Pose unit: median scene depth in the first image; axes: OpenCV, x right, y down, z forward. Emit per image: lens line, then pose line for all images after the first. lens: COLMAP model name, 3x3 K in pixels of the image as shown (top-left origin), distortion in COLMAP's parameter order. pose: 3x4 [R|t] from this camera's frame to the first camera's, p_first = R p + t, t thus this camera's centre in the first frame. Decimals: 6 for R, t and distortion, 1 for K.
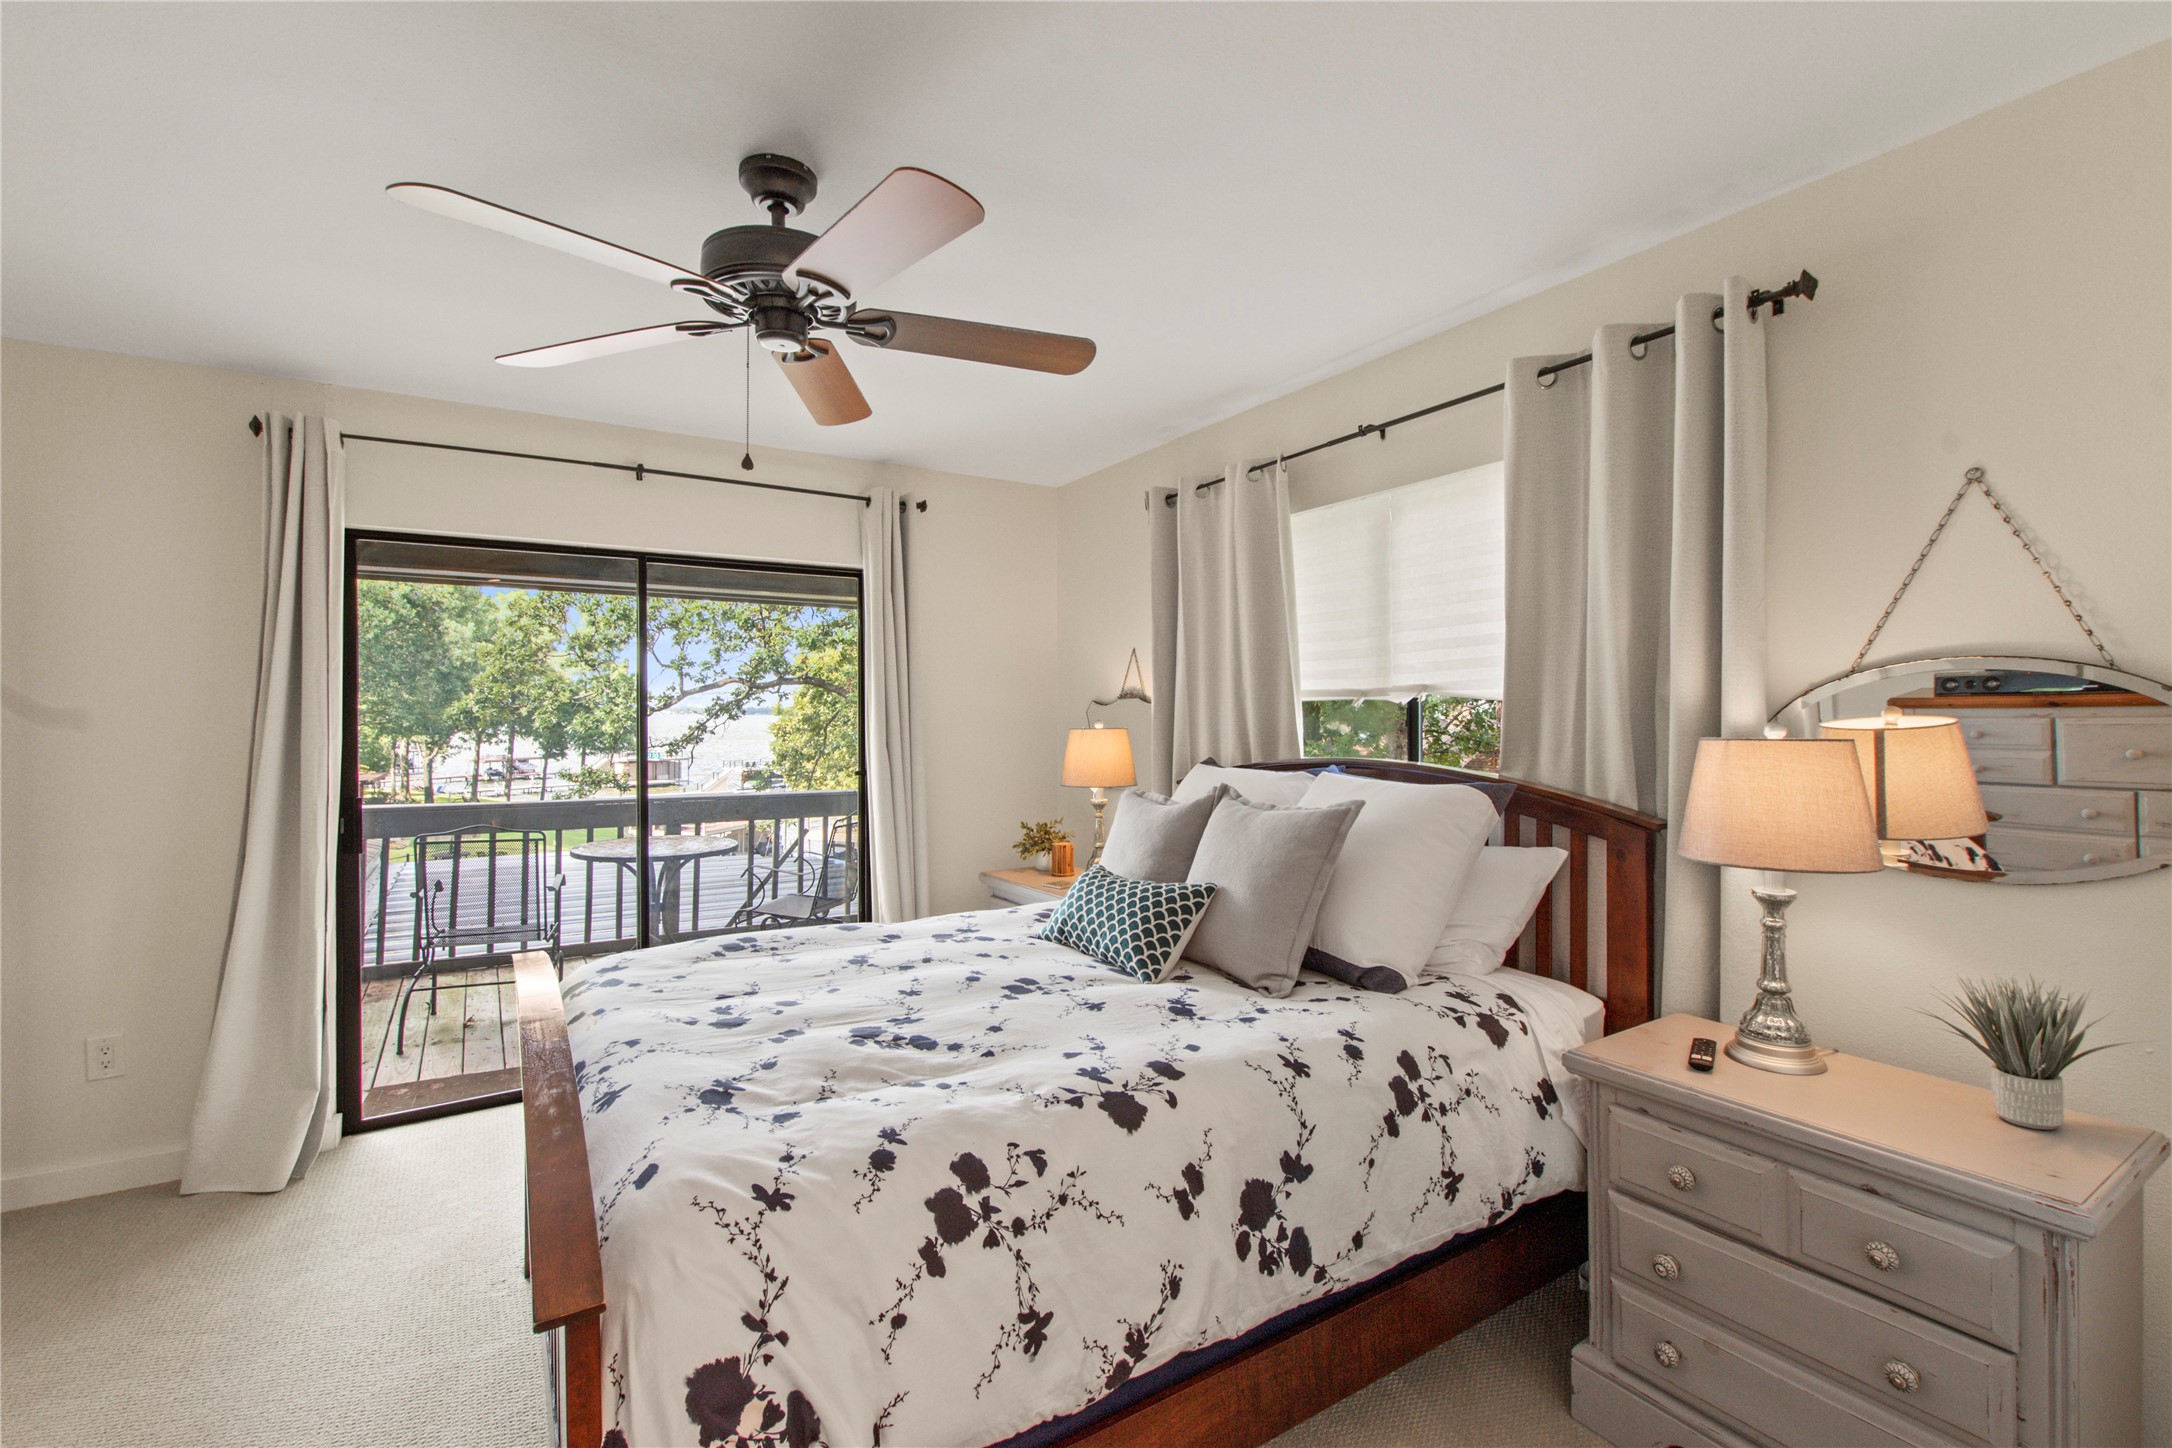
lens RADIAL K [[927.7, 0, 1093.6], [0, 927.7, 702.5], [0, 0, 1]] dist [0.002008, 0.000224]
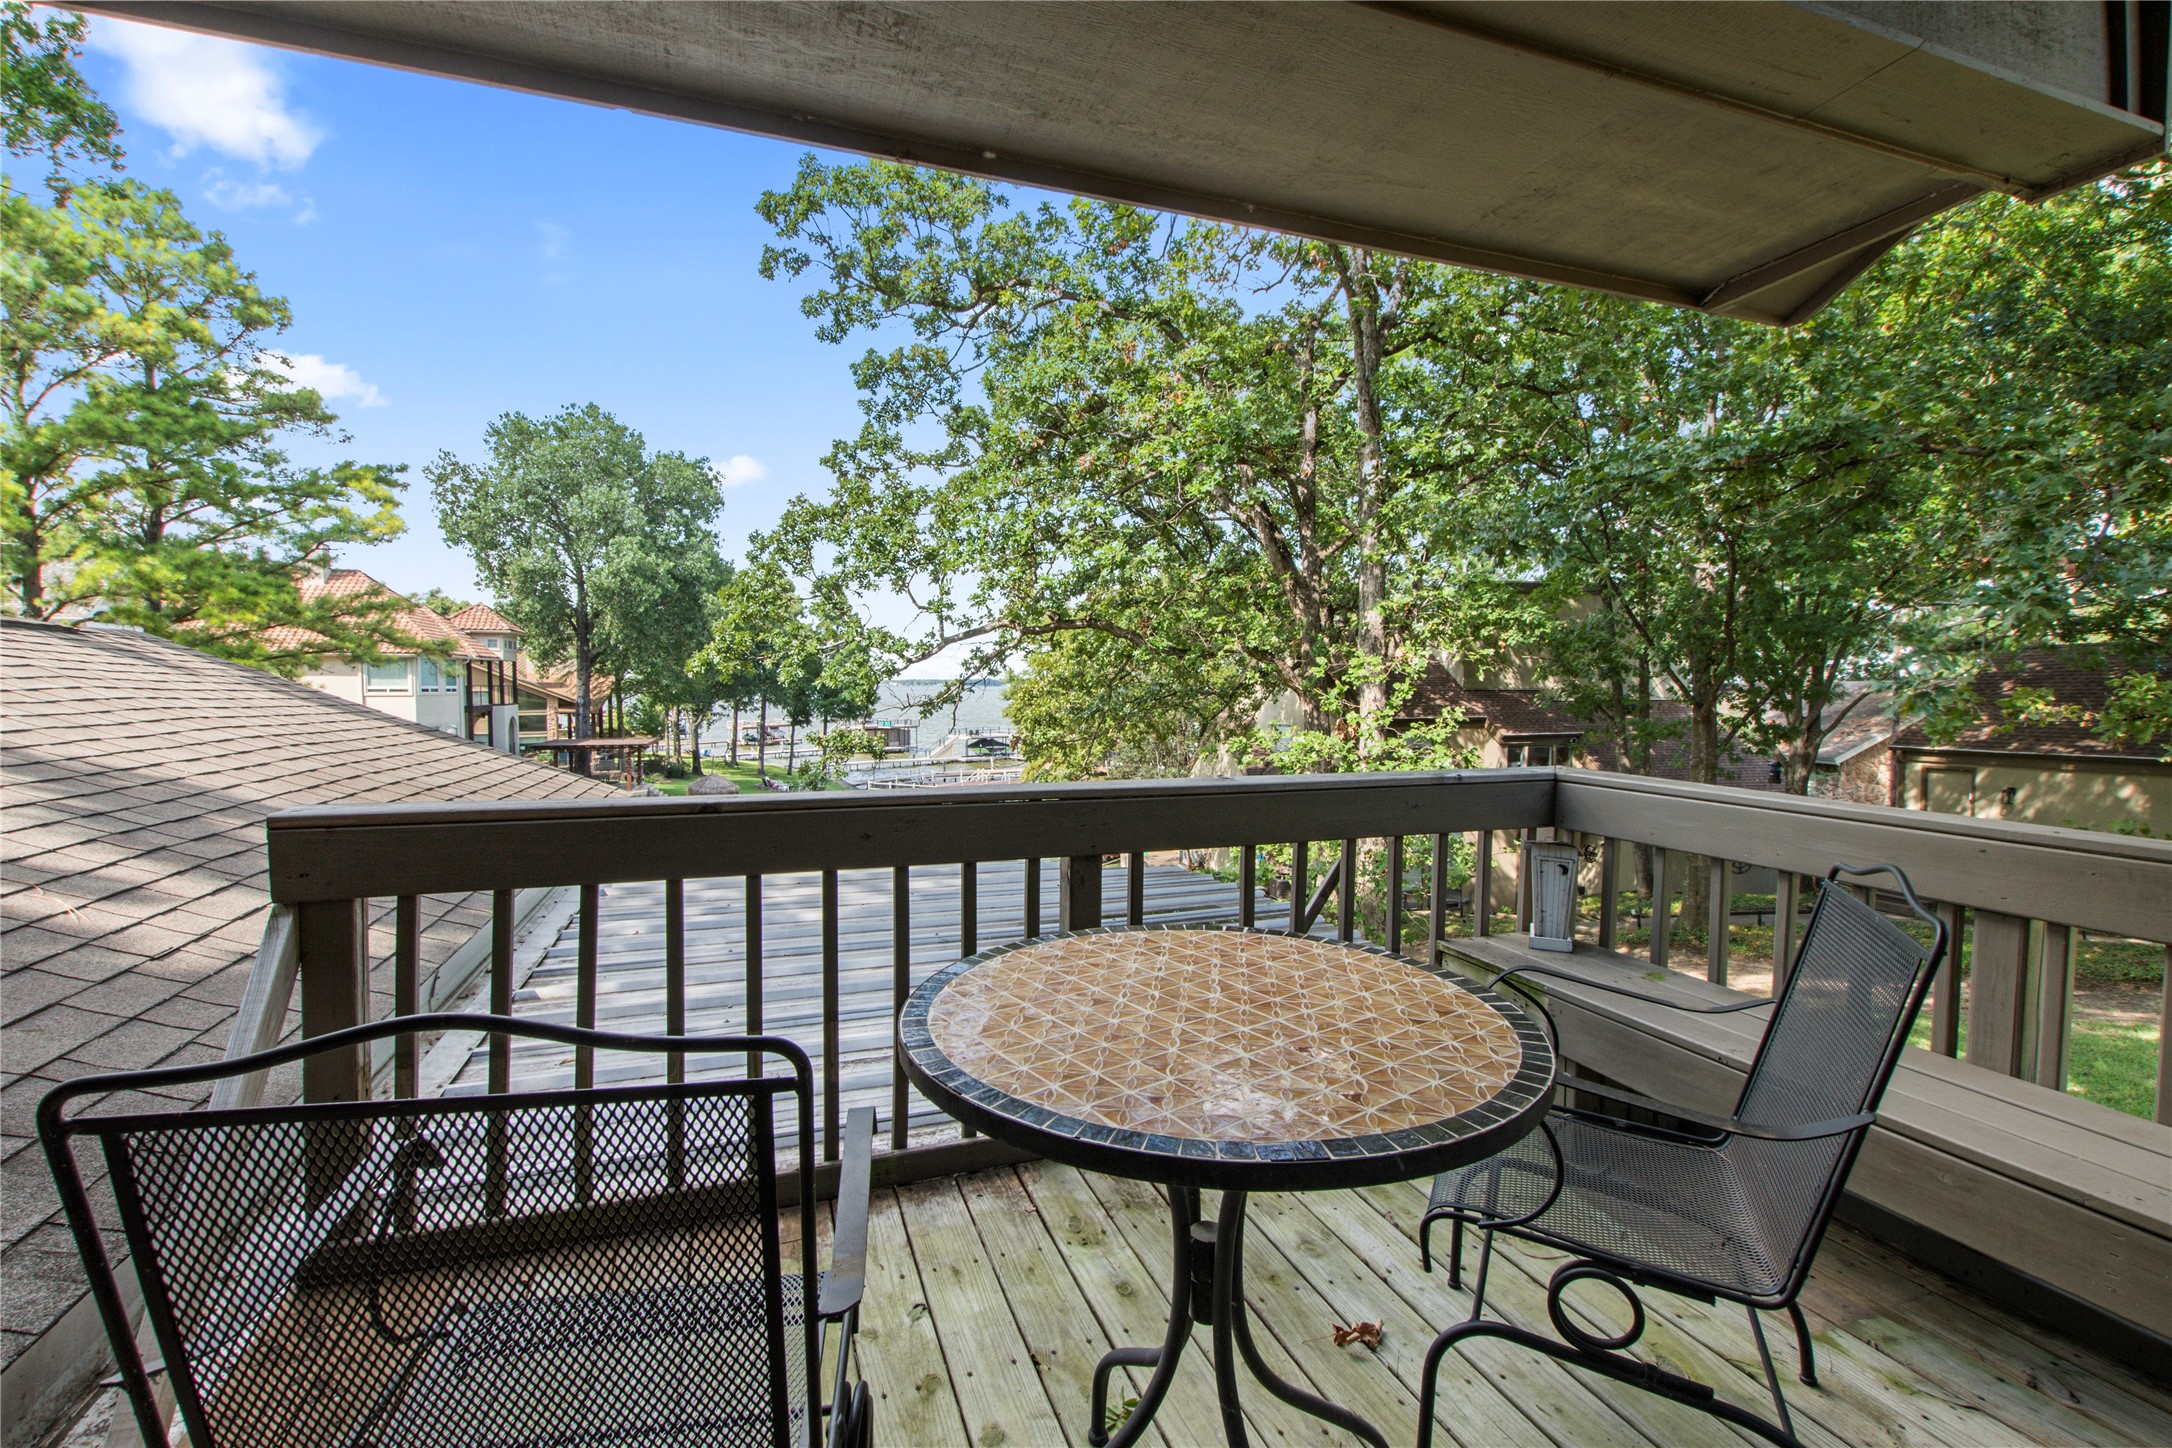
lens RADIAL K [[926.5, 0, 1086.0], [0, 926.5, 724.0], [0, 0, 1]] dist [0.012322, -0.000130]
pose [[0.974487, 0.005337, -0.224380, -0.121639], [0.006993, 0.998510, 0.054119, 0.017637], [0.224334, -0.054307, 0.972998, 0.204995]]
